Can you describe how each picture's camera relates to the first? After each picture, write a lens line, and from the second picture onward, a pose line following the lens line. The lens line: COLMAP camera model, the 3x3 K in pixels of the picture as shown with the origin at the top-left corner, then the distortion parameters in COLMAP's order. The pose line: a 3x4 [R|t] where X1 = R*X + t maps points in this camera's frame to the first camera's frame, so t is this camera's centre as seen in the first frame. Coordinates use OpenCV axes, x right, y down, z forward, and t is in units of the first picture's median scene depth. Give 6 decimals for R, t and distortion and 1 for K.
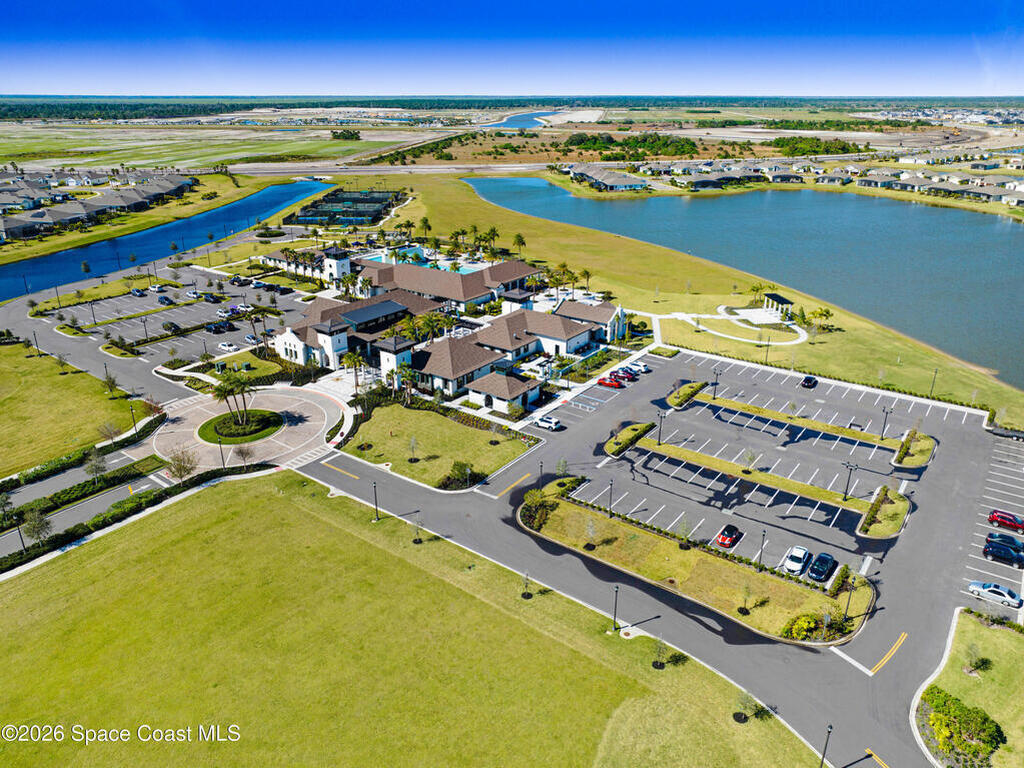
lens RADIAL K [[693.1, 0, 516.2], [0, 693.1, 412.8], [0, 0, 1]] dist [-0.002179, -0.006899]
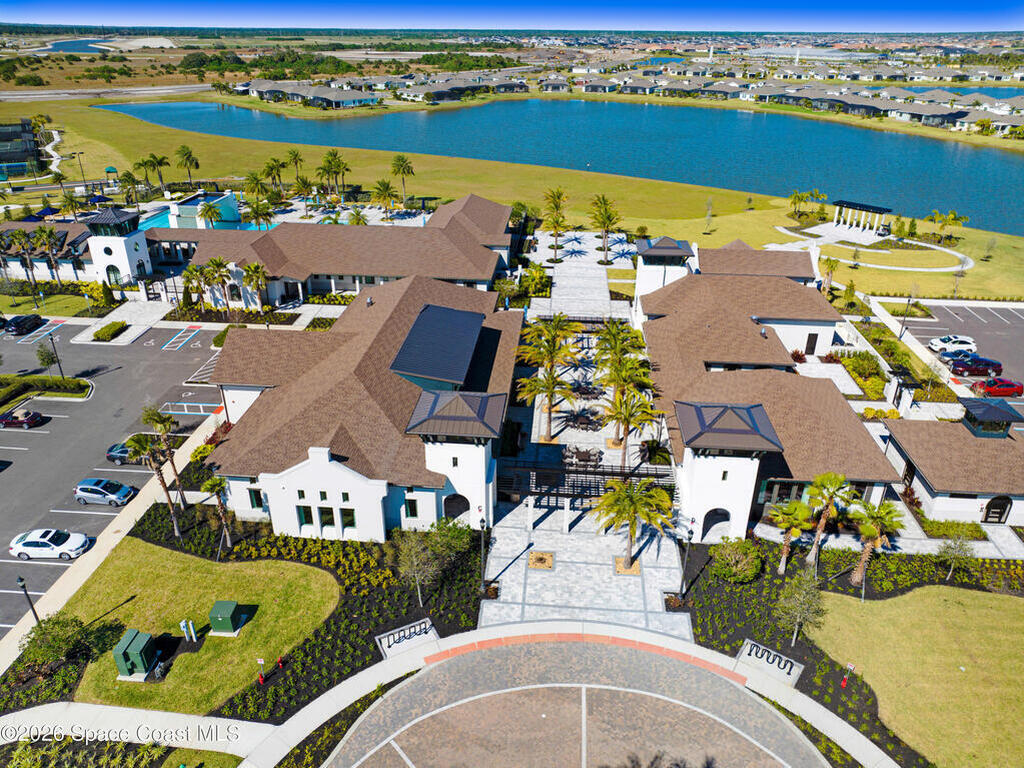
lens RADIAL K [[705.3, 0, 512.0], [0, 705.3, 384.0], [0, 0, 1]] dist [-0.047958, 0.052063]
pose [[0.848746, -0.231547, 0.475412, -0.343124], [0.211573, 0.972636, 0.095999, -0.140409], [-0.484631, 0.019105, 0.874510, 0.576257]]
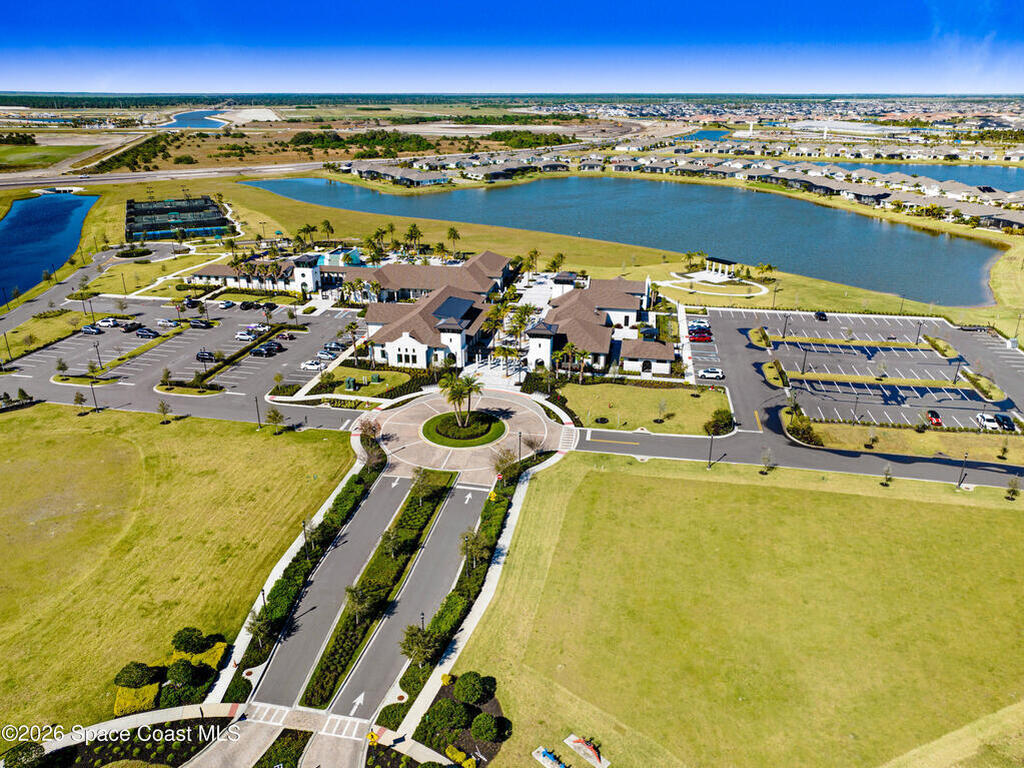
lens RADIAL K [[693.1, 0, 516.2], [0, 693.1, 412.8], [0, 0, 1]] dist [-0.002179, -0.006899]
pose [[0.895201, -0.184364, 0.405740, -0.517848], [0.183054, 0.982187, 0.042415, -0.021667], [-0.406332, 0.036302, 0.913004, 0.049163]]
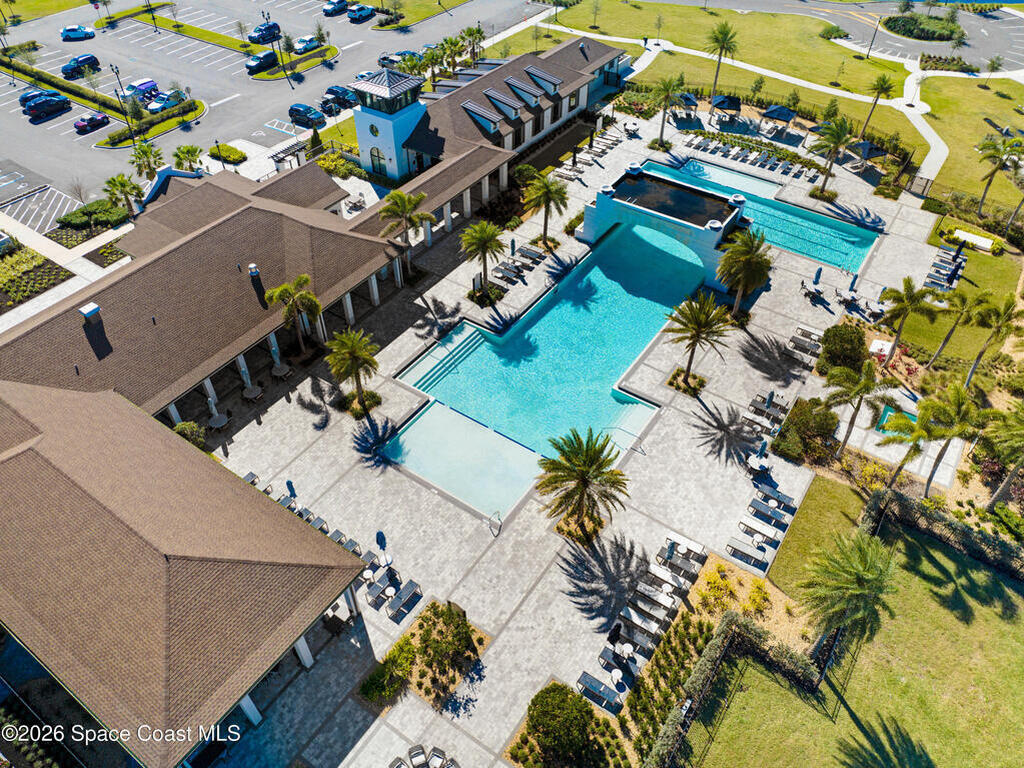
lens RADIAL K [[716.0, 0, 508.6], [0, 716.0, 396.5], [0, 0, 1]] dist [-0.044126, 0.003411]
pose [[0.027435, 0.709817, -0.703852, 0.104665], [-0.417959, 0.647761, 0.636959, -0.458008], [0.908052, 0.276706, 0.314446, 1.208941]]
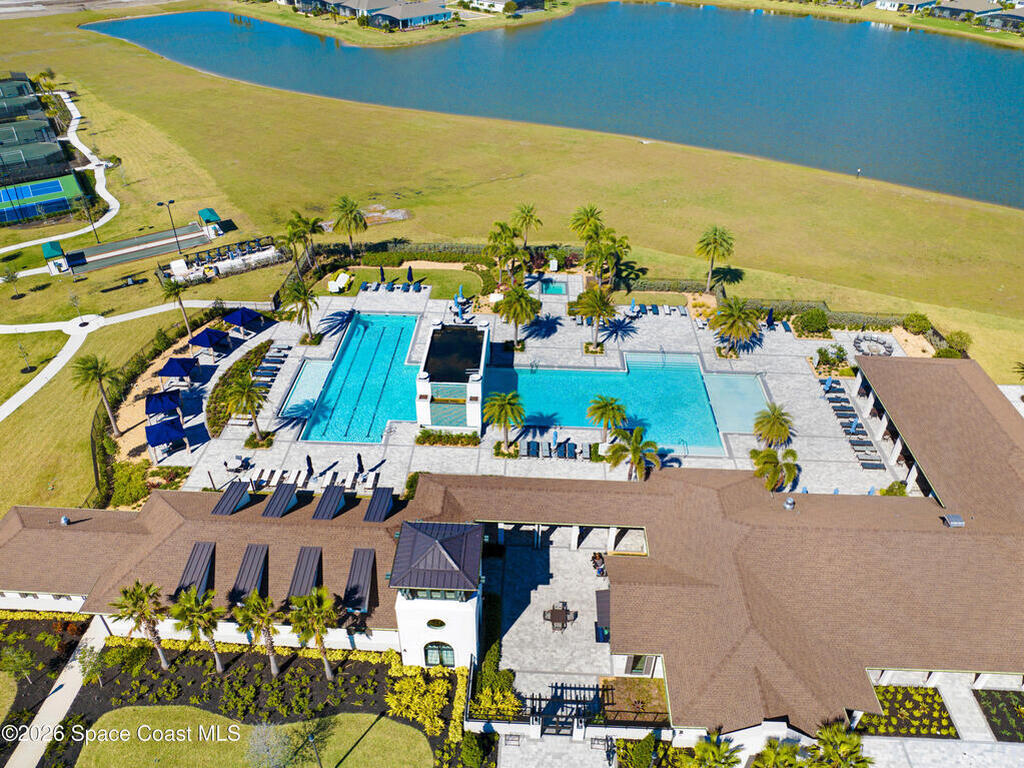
lens RADIAL K [[716.0, 0, 508.6], [0, 716.0, 396.5], [0, 0, 1]] dist [-0.044126, 0.003411]
pose [[0.833937, -0.326213, 0.445122, -0.398531], [0.224562, 0.937380, 0.266253, -0.409183], [-0.504103, -0.122081, 0.854971, 0.979299]]
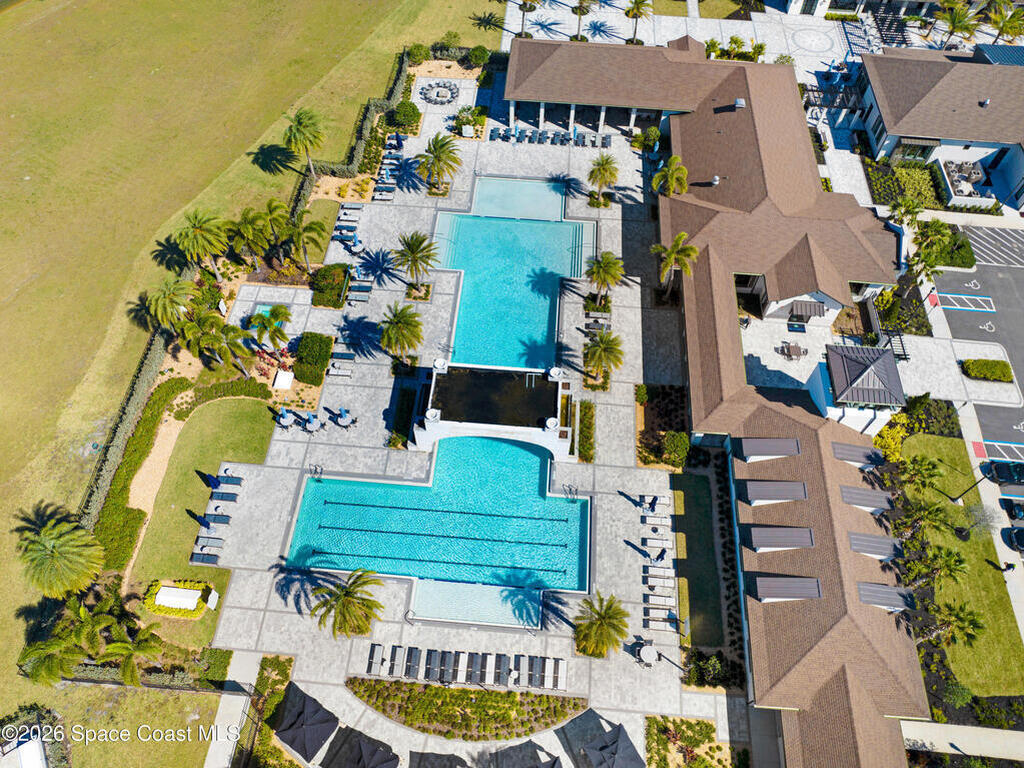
lens RADIAL K [[716.0, 0, 508.6], [0, 716.0, 396.5], [0, 0, 1]] dist [-0.044126, 0.003411]
pose [[-0.522491, -0.723309, 0.451472, -0.389784], [0.345697, 0.304318, 0.887628, -0.643641], [-0.779421, 0.619850, 0.091042, 1.333664]]
